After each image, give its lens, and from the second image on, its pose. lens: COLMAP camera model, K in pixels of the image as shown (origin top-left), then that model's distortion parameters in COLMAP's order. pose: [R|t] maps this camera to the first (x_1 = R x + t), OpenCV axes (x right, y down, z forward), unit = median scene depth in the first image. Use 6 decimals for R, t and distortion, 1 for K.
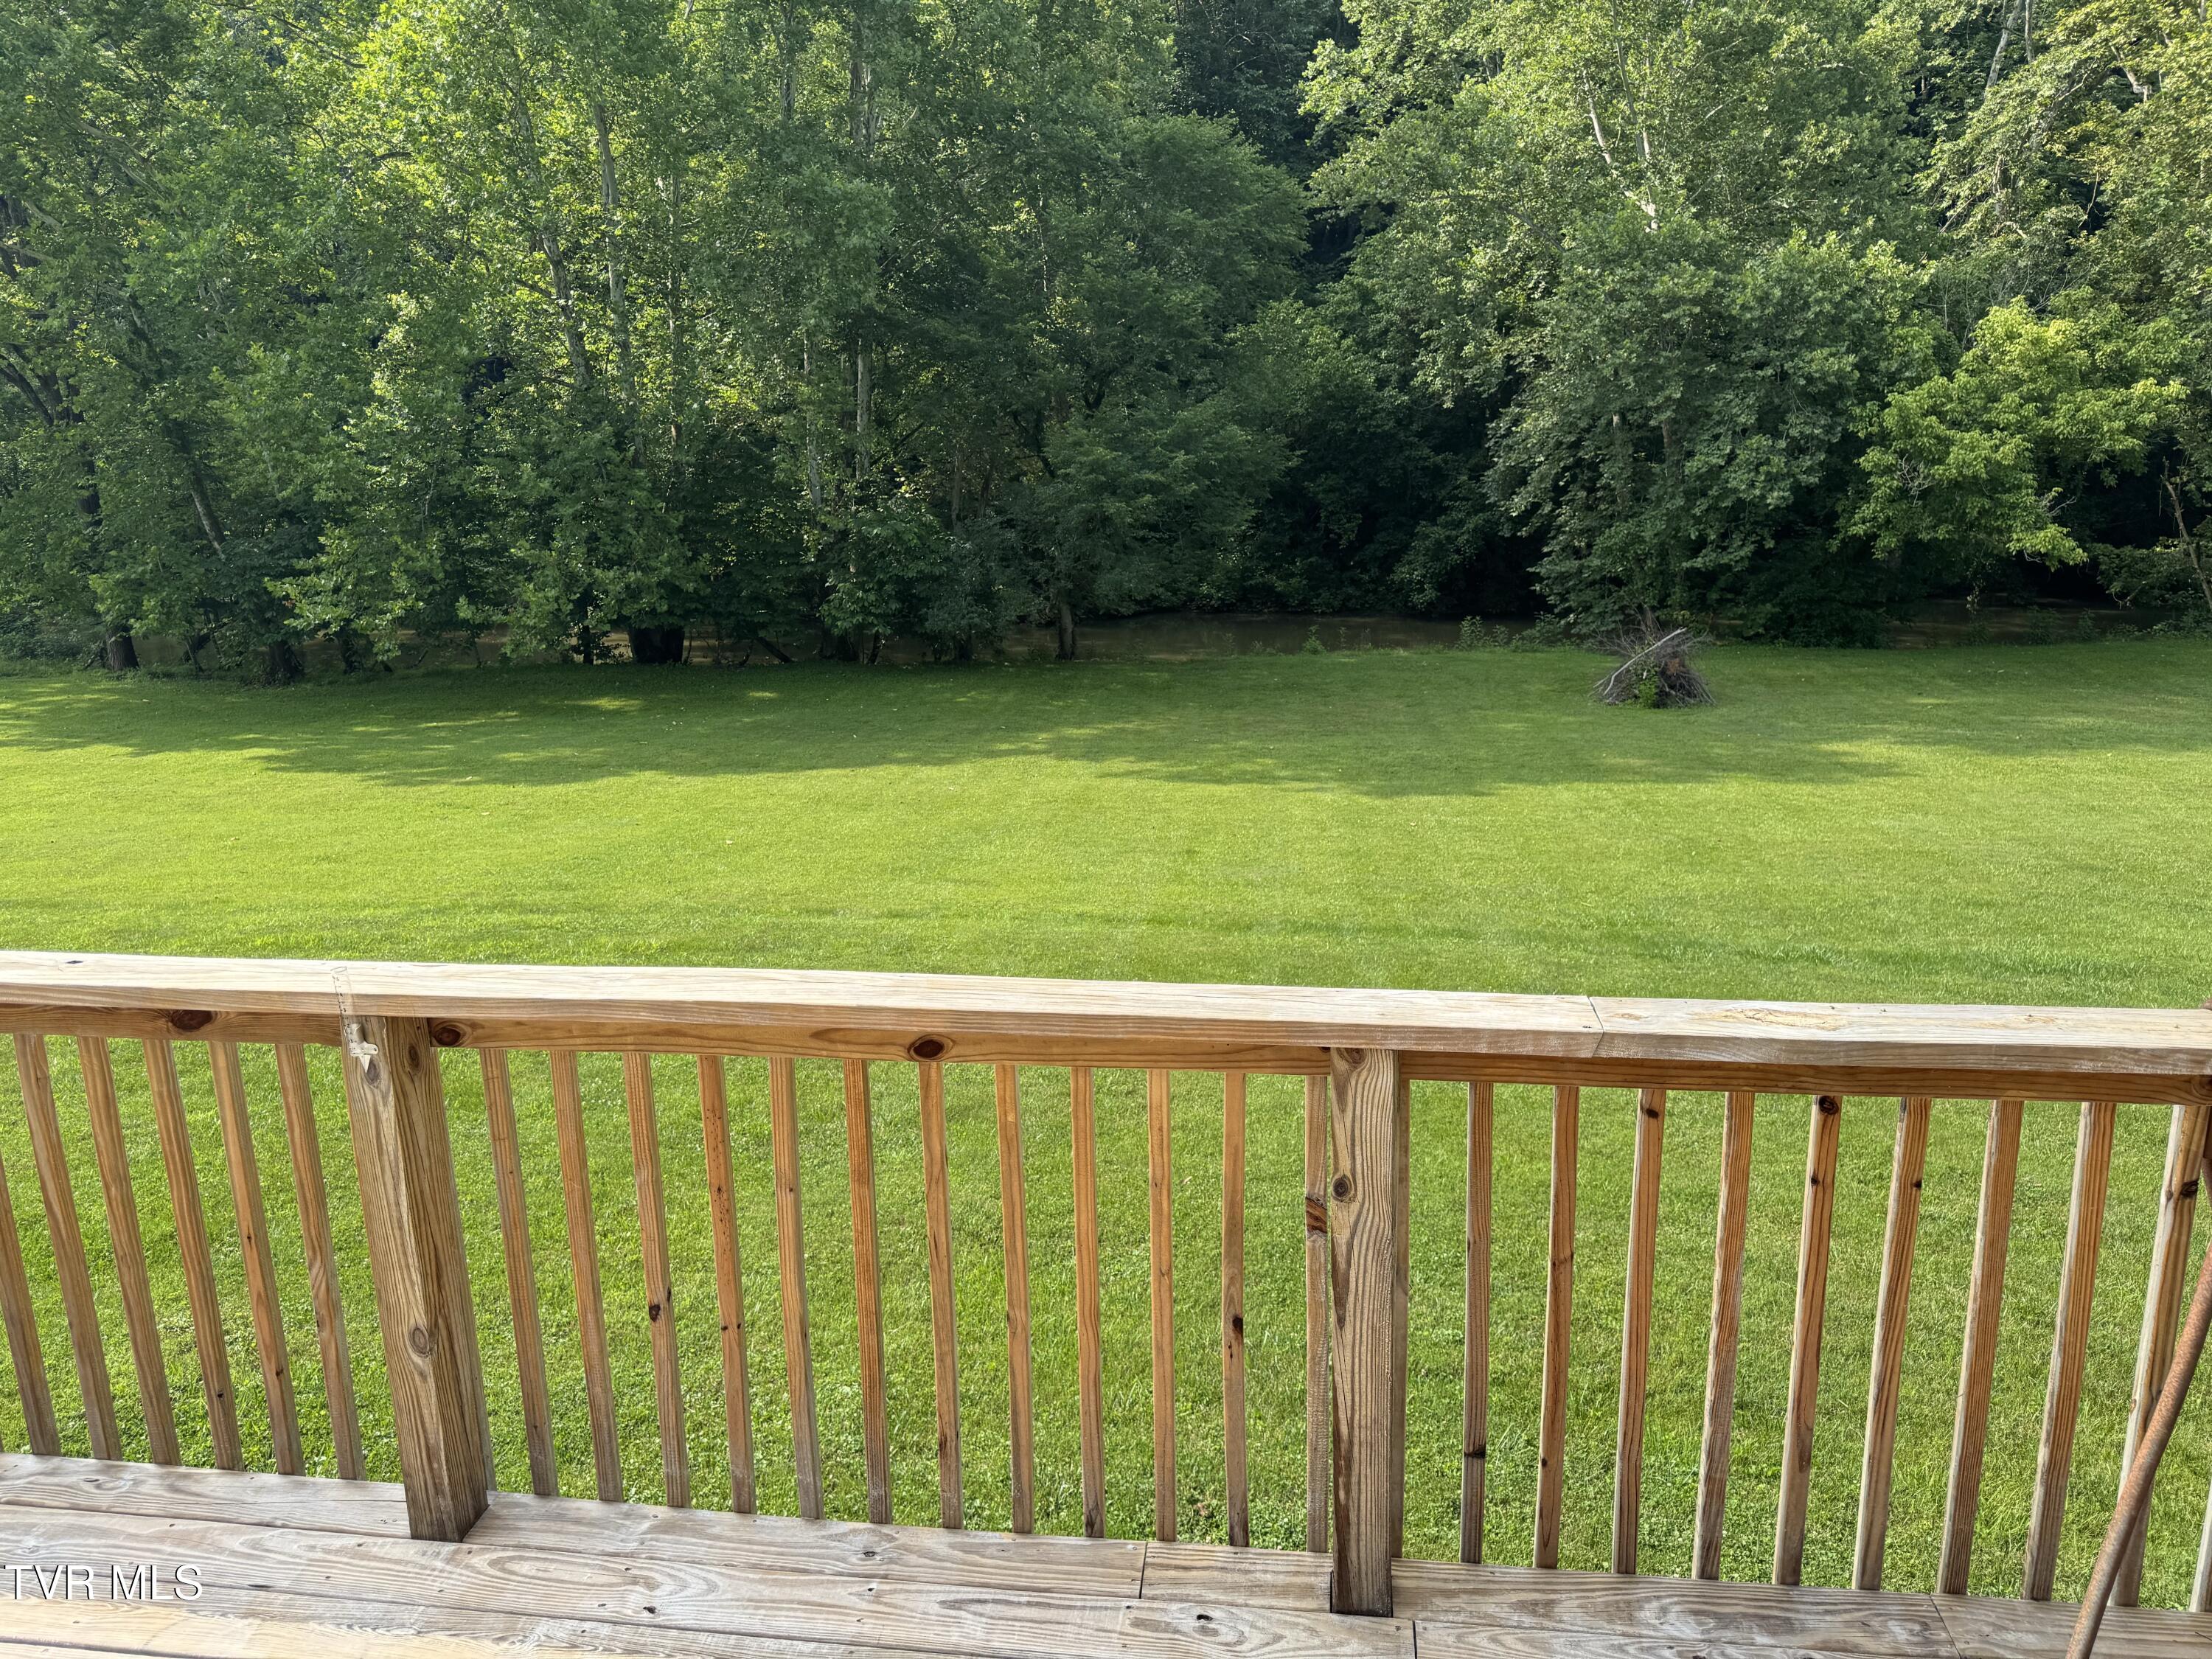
lens RADIAL K [[1555.4, 0, 1115.7], [0, 1555.4, 832.5], [0, 0, 1]] dist [0.053554, -0.068541]
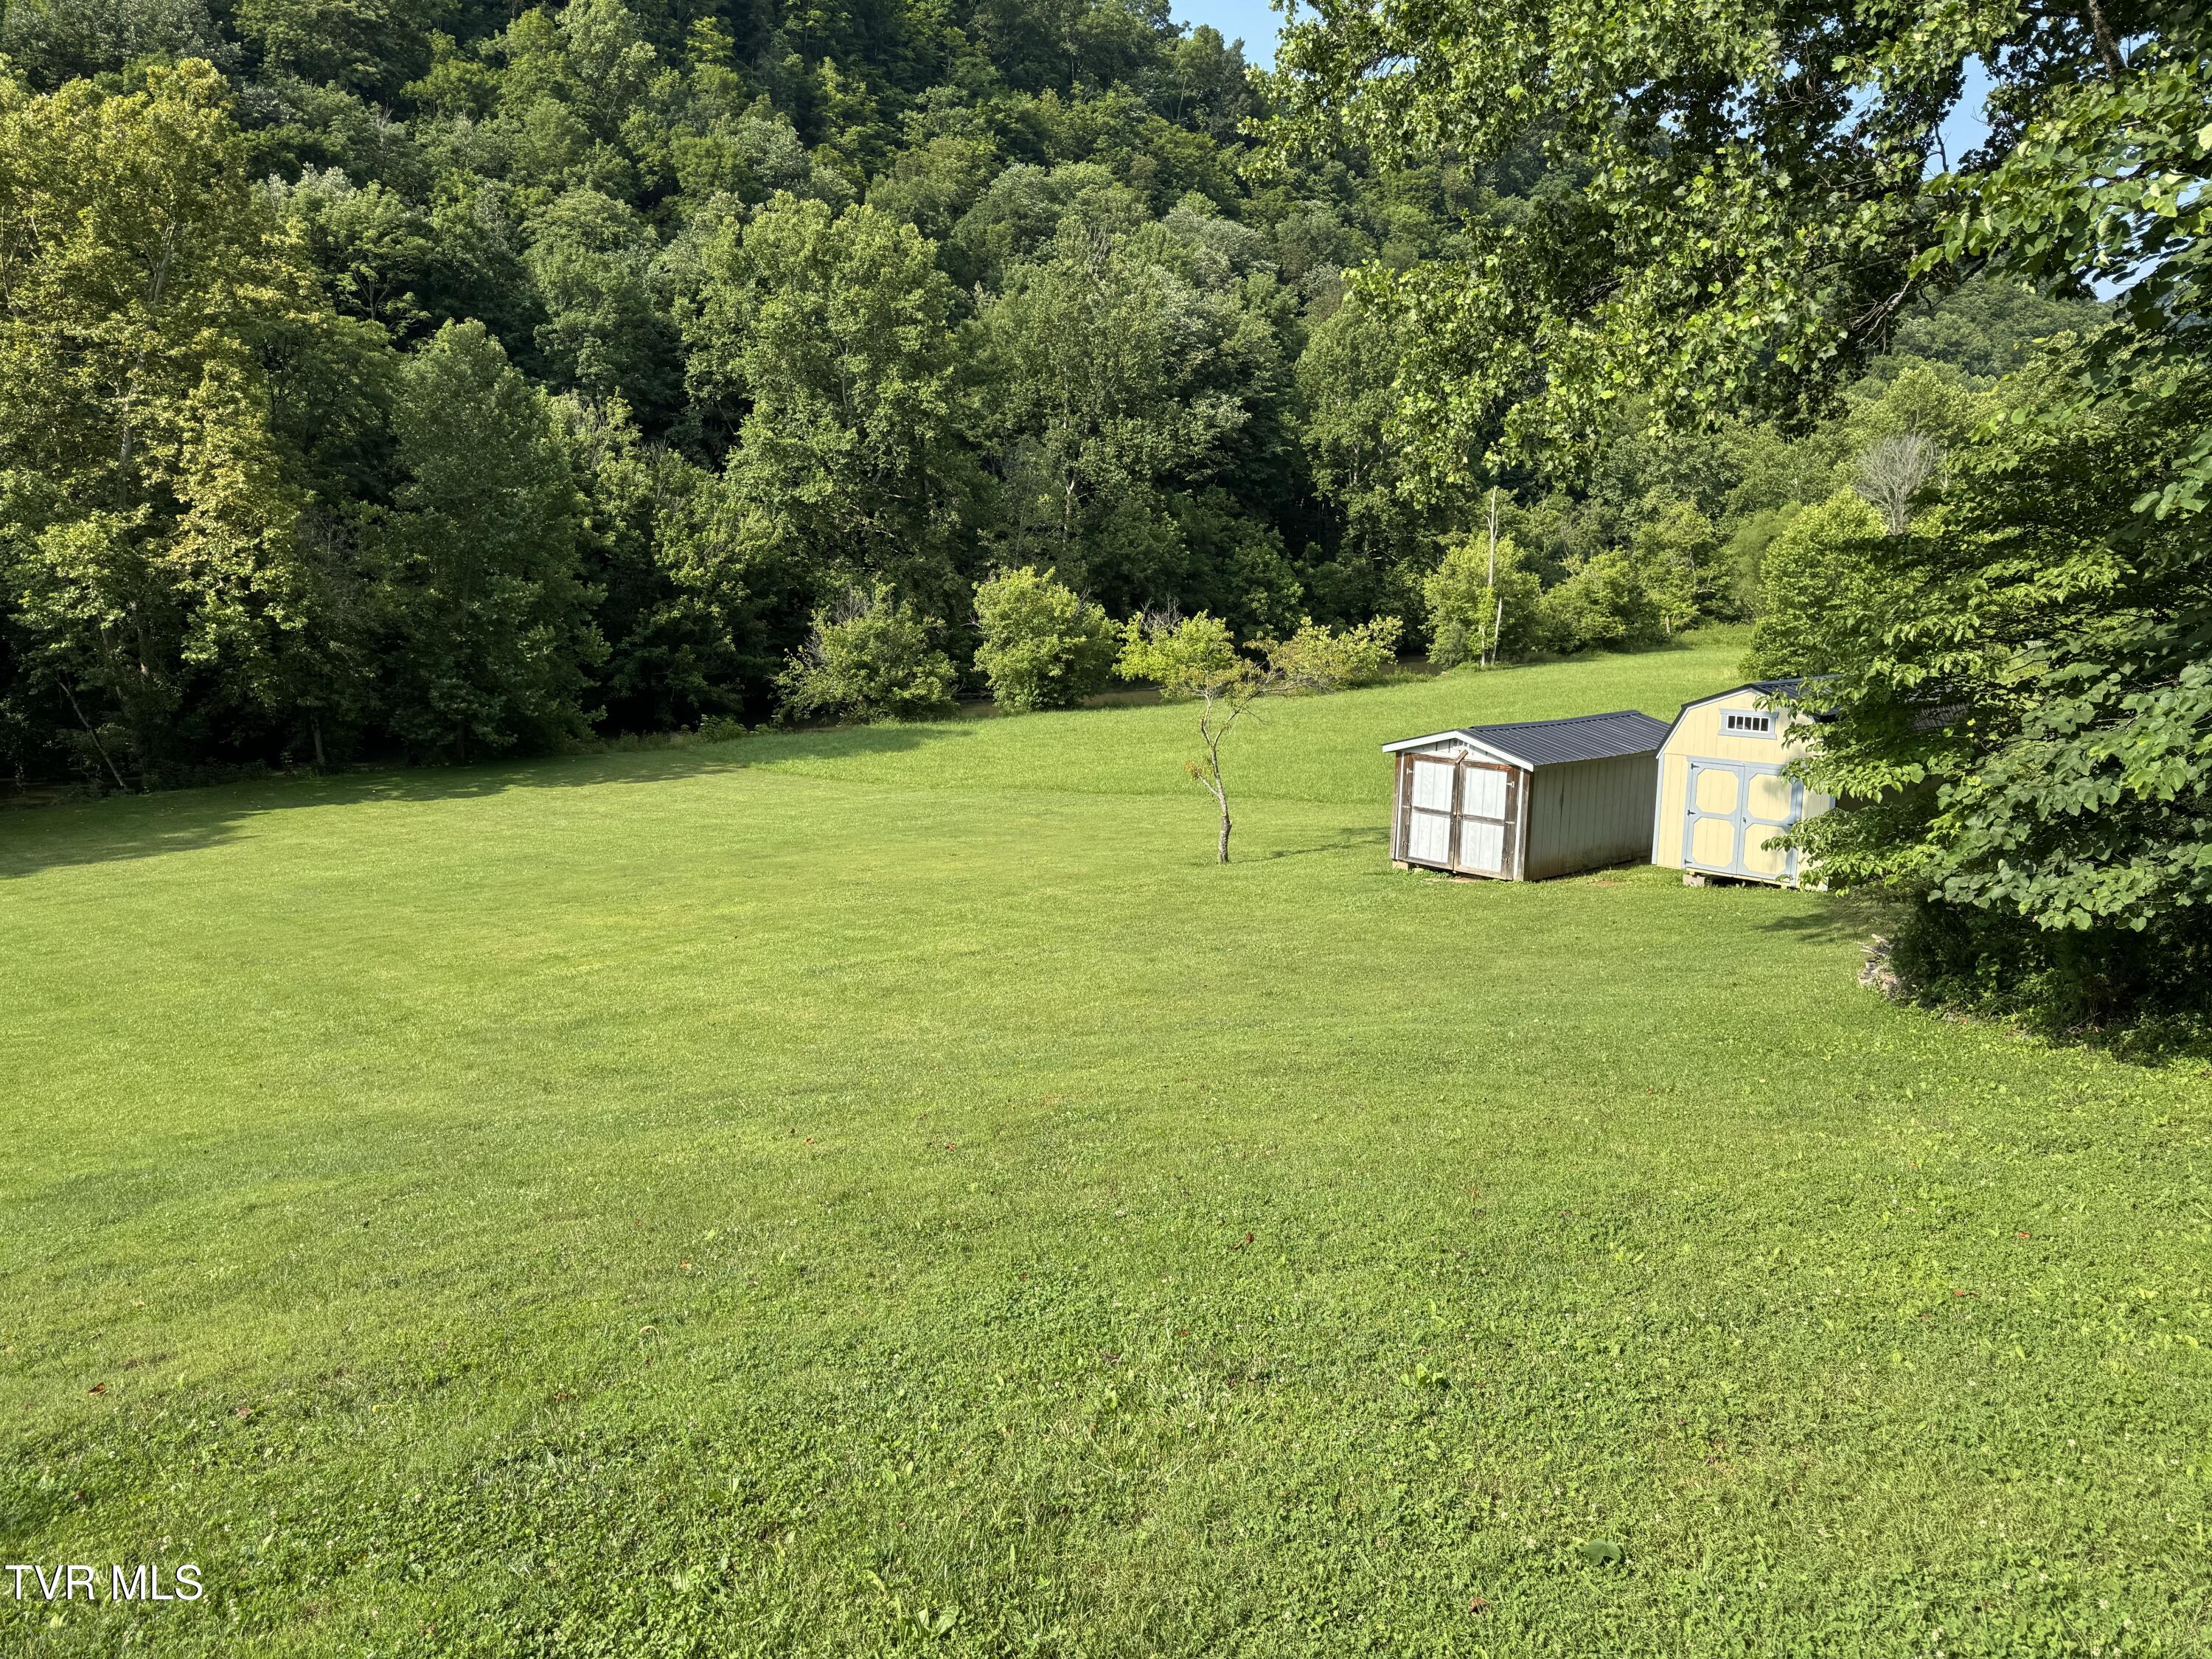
lens RADIAL K [[1529.9, 0, 1106.4], [0, 1529.9, 852.7], [0, 0, 1]] dist [0.057877, -0.072975]
pose [[0.619004, -0.125760, 0.775254, 0.219879], [0.188221, 0.982085, 0.009026, 0.071538], [-0.762501, 0.140332, 0.631585, -0.486501]]
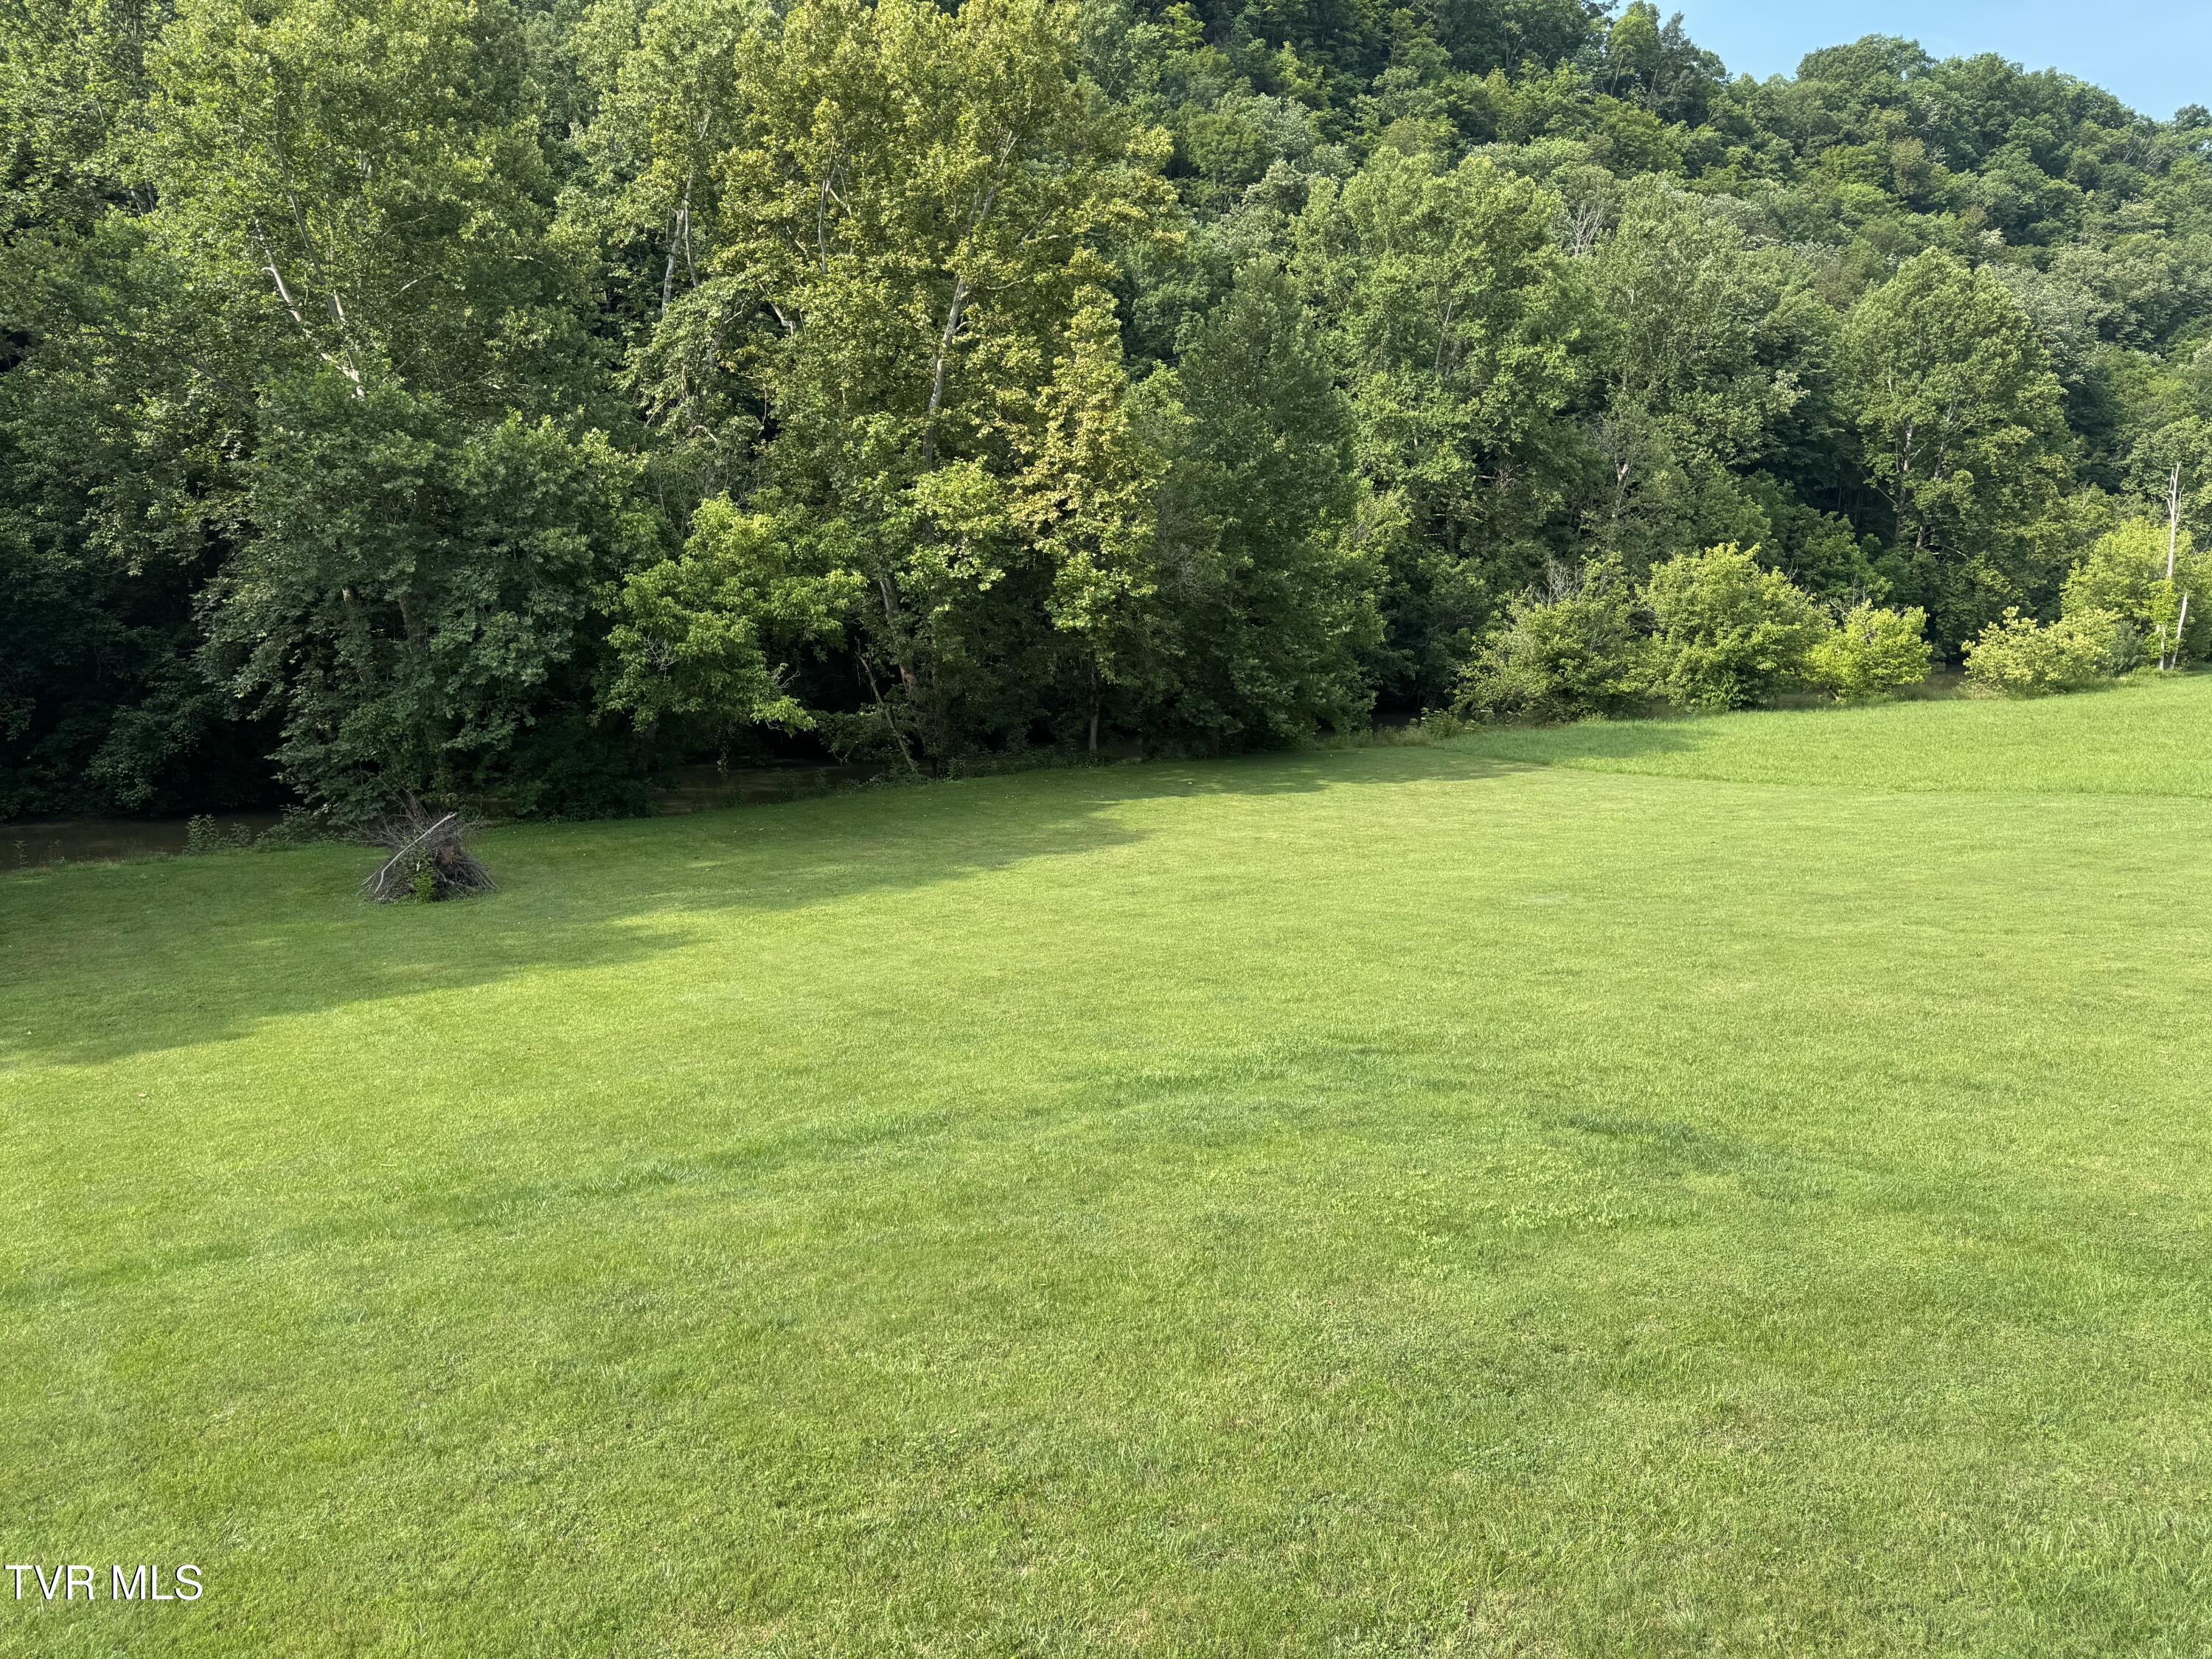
lens RADIAL K [[1546.9, 0, 1106.0], [0, 1546.9, 829.5], [0, 0, 1]] dist [0.001800, -0.009454]
pose [[0.731149, -0.086504, 0.676711, 0.022972], [0.158361, 0.986355, -0.045015, -0.018351], [-0.663583, 0.140077, 0.734871, 0.067829]]
